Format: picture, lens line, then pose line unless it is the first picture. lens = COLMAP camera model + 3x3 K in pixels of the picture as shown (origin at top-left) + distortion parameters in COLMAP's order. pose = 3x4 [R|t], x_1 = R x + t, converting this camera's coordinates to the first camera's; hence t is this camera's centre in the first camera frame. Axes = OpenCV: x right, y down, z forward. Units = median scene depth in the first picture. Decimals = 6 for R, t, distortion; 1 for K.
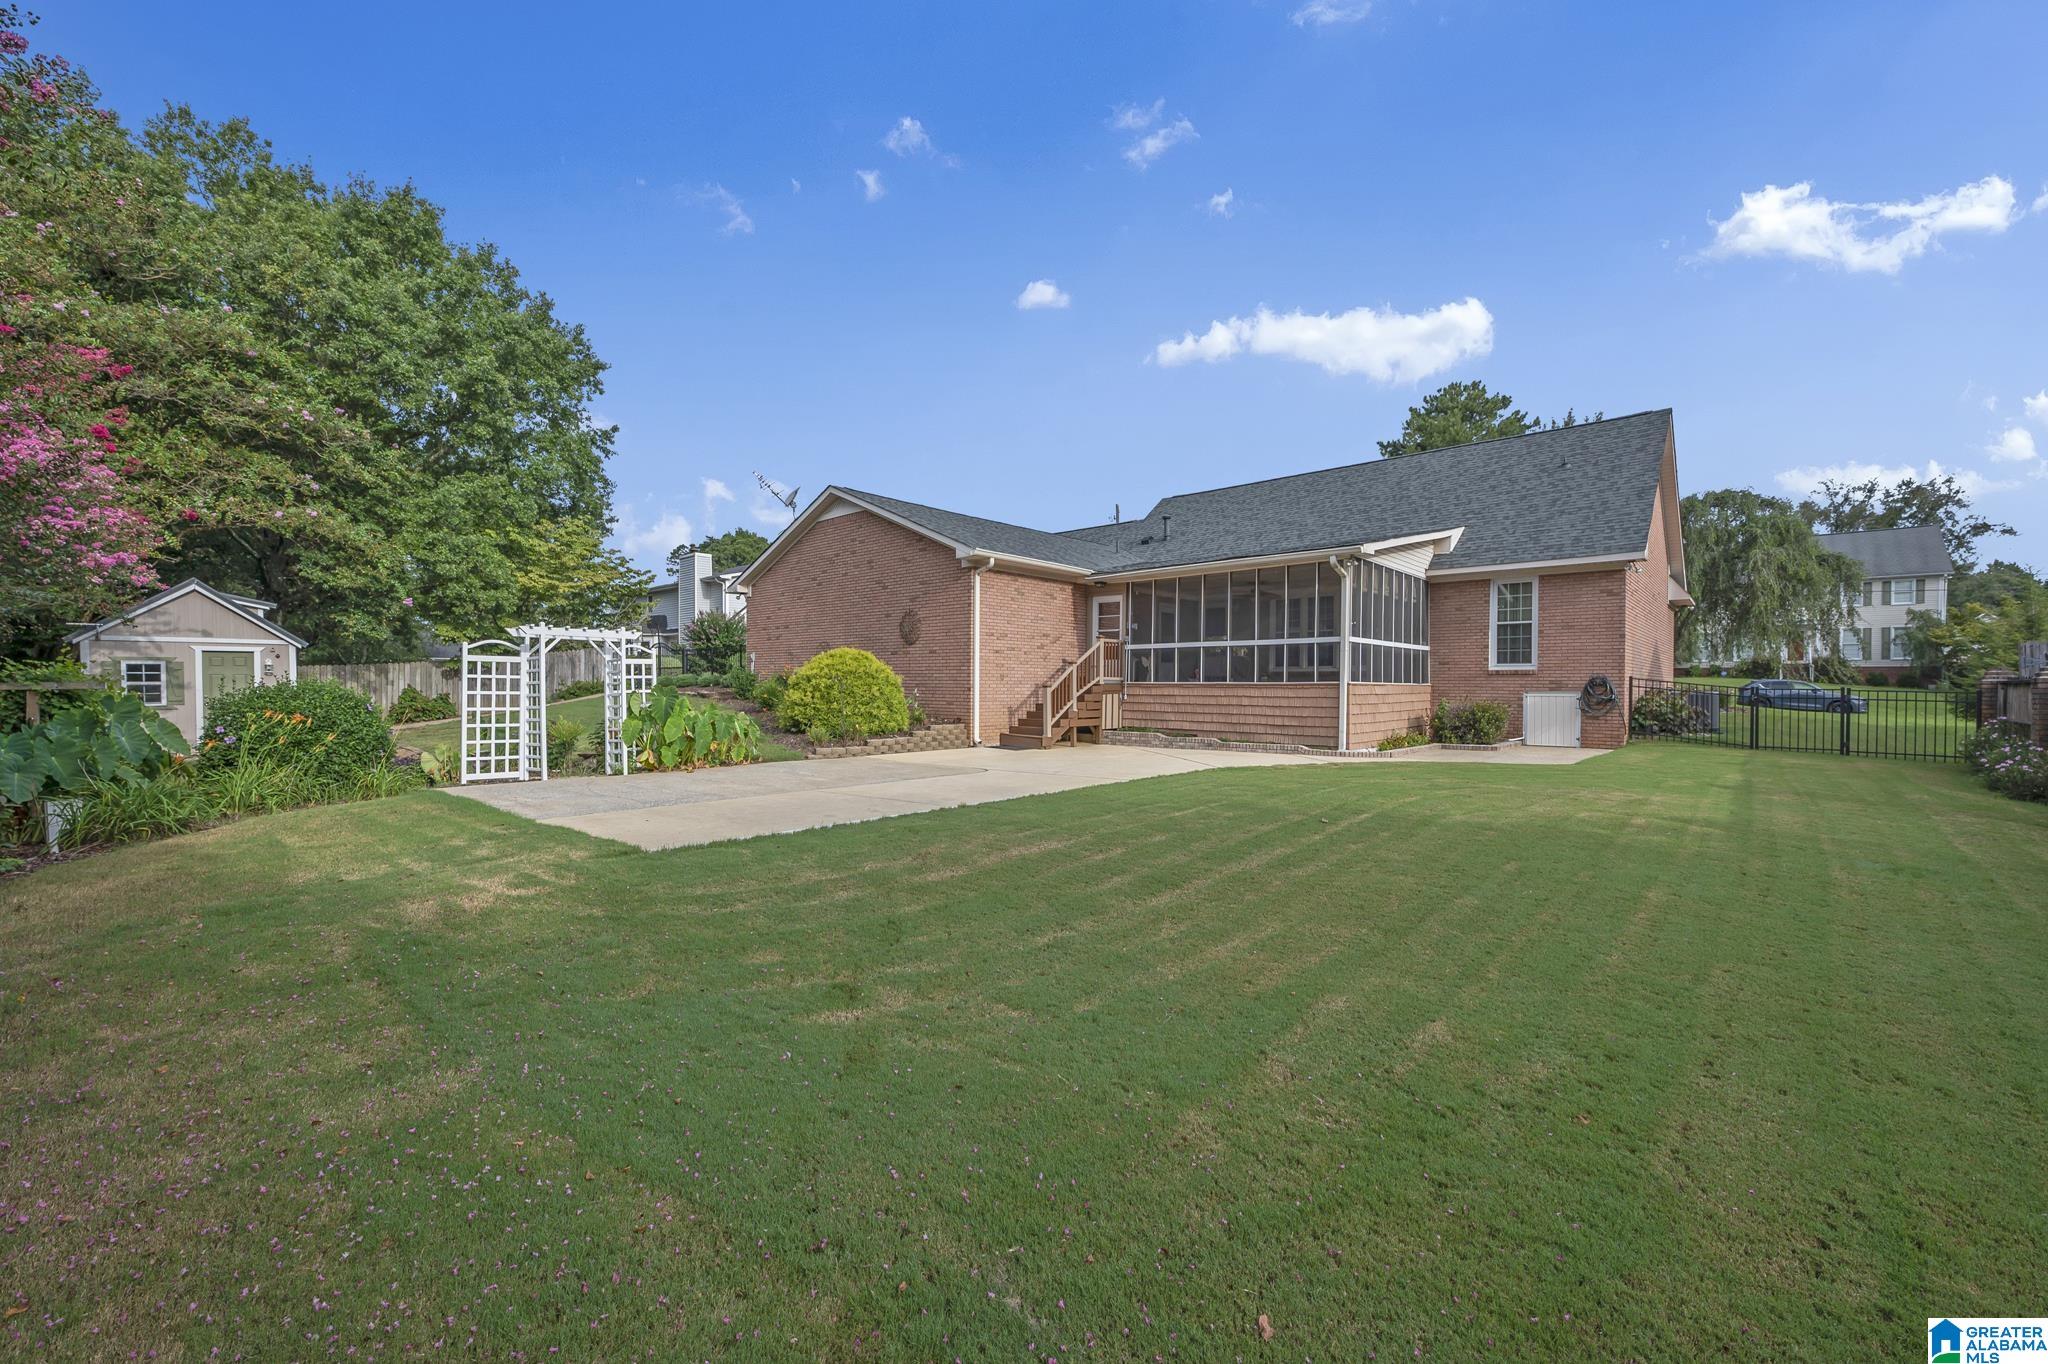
lens RADIAL K [[795.8, 0, 1024.0], [0, 795.8, 682.0], [0, 0, 1]] dist [0.000556, -0.000095]
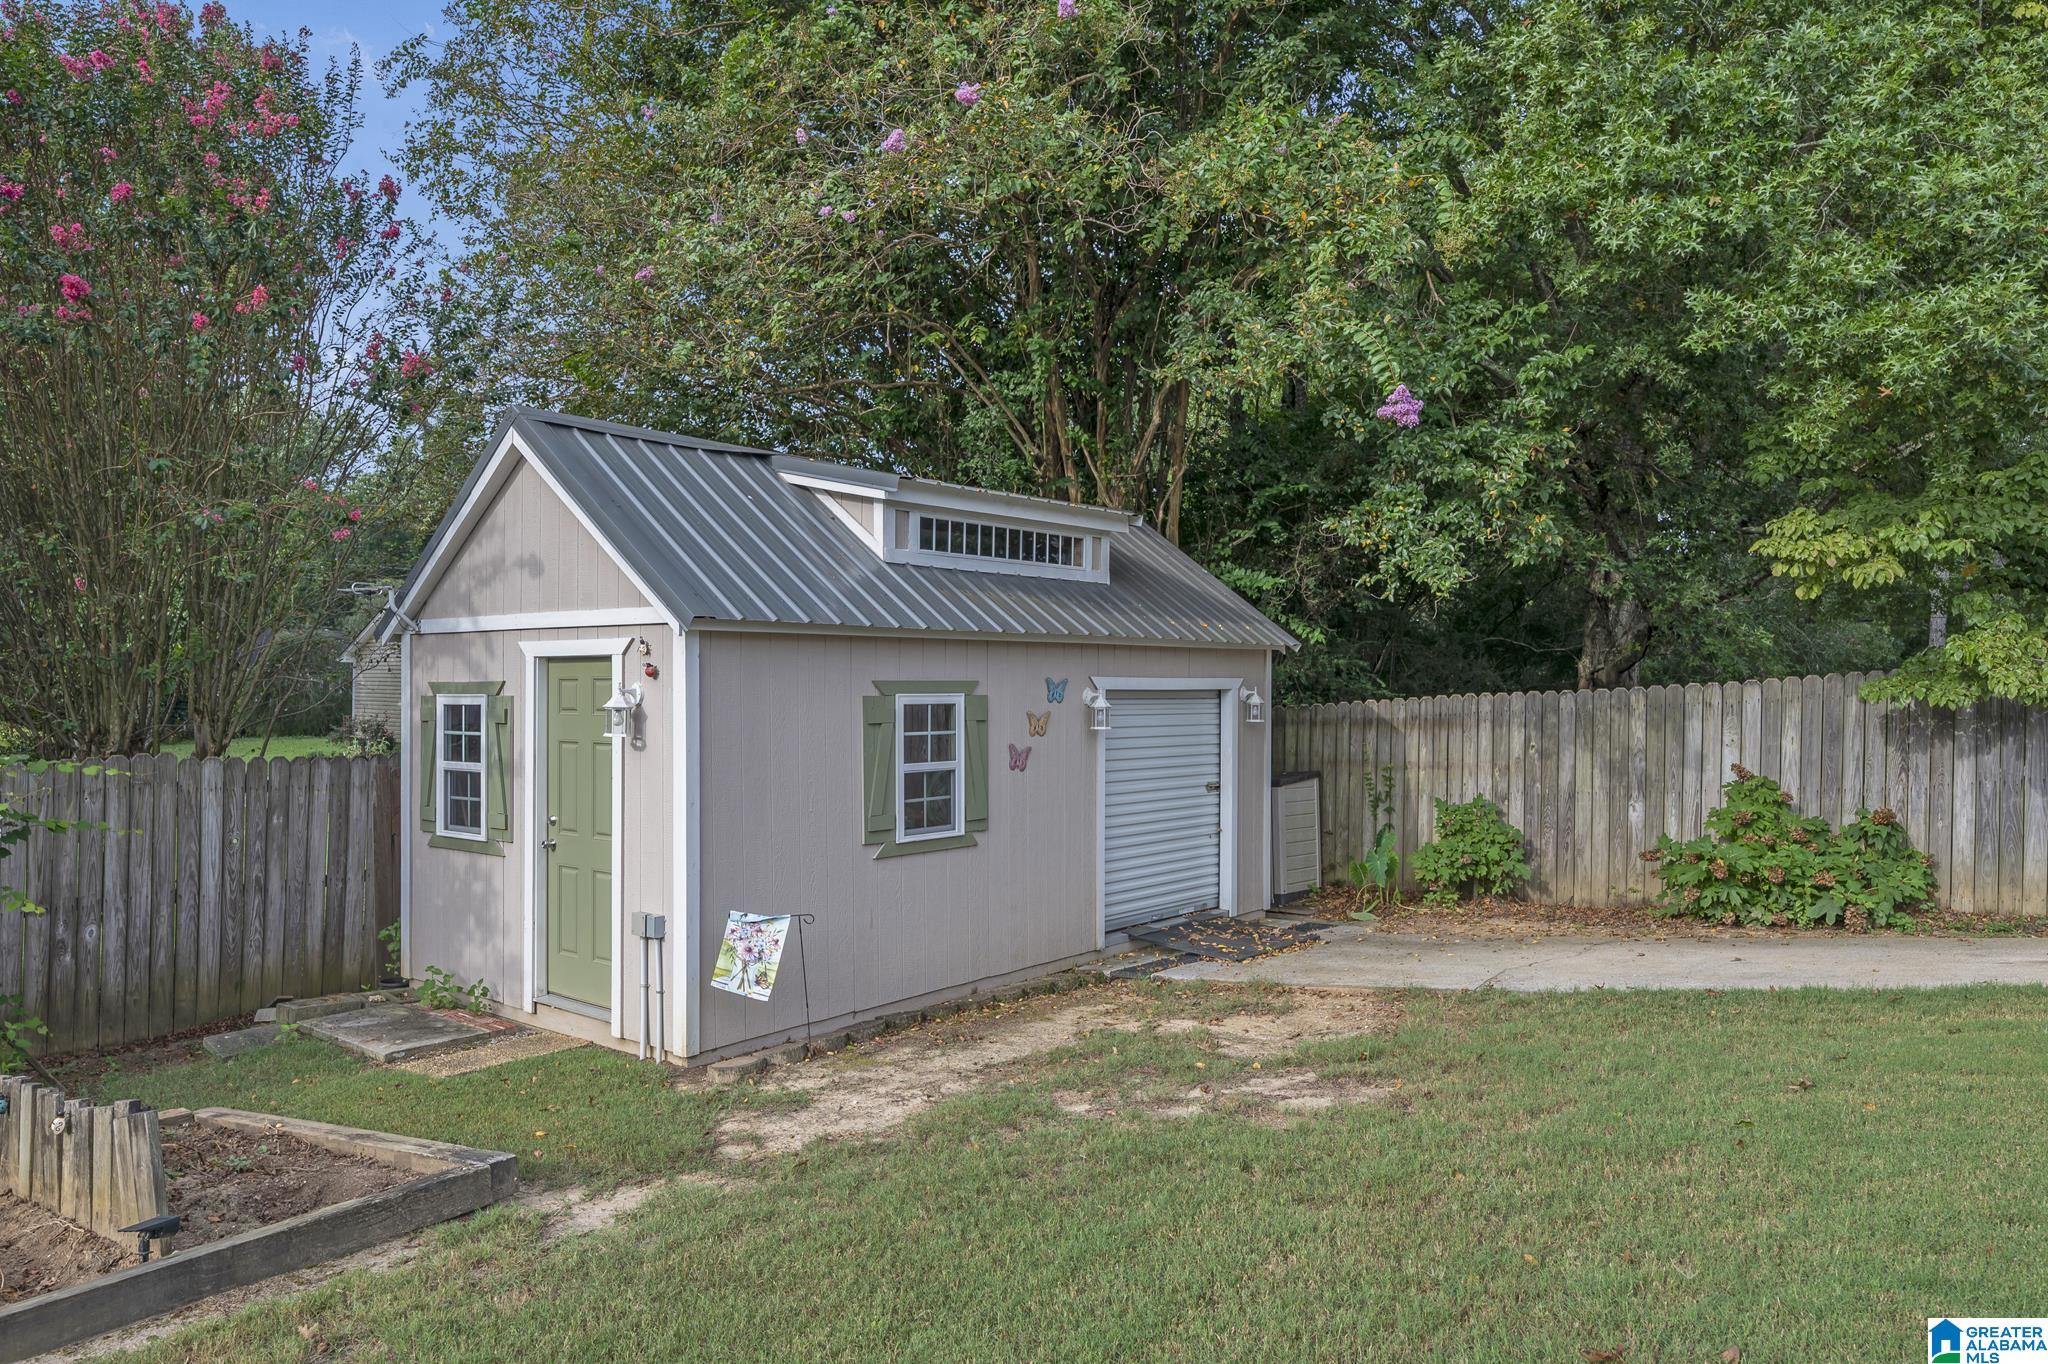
lens RADIAL K [[1361.0, 0, 1024.0], [0, 1361.0, 682.0], [0, 0, 1]] dist [0.056368, -0.058337]
pose [[0.041660, -0.015175, -0.999017, -0.360252], [-0.005715, 0.999865, -0.015427, -0.016029], [0.999116, 0.006352, 0.041567, 0.779246]]
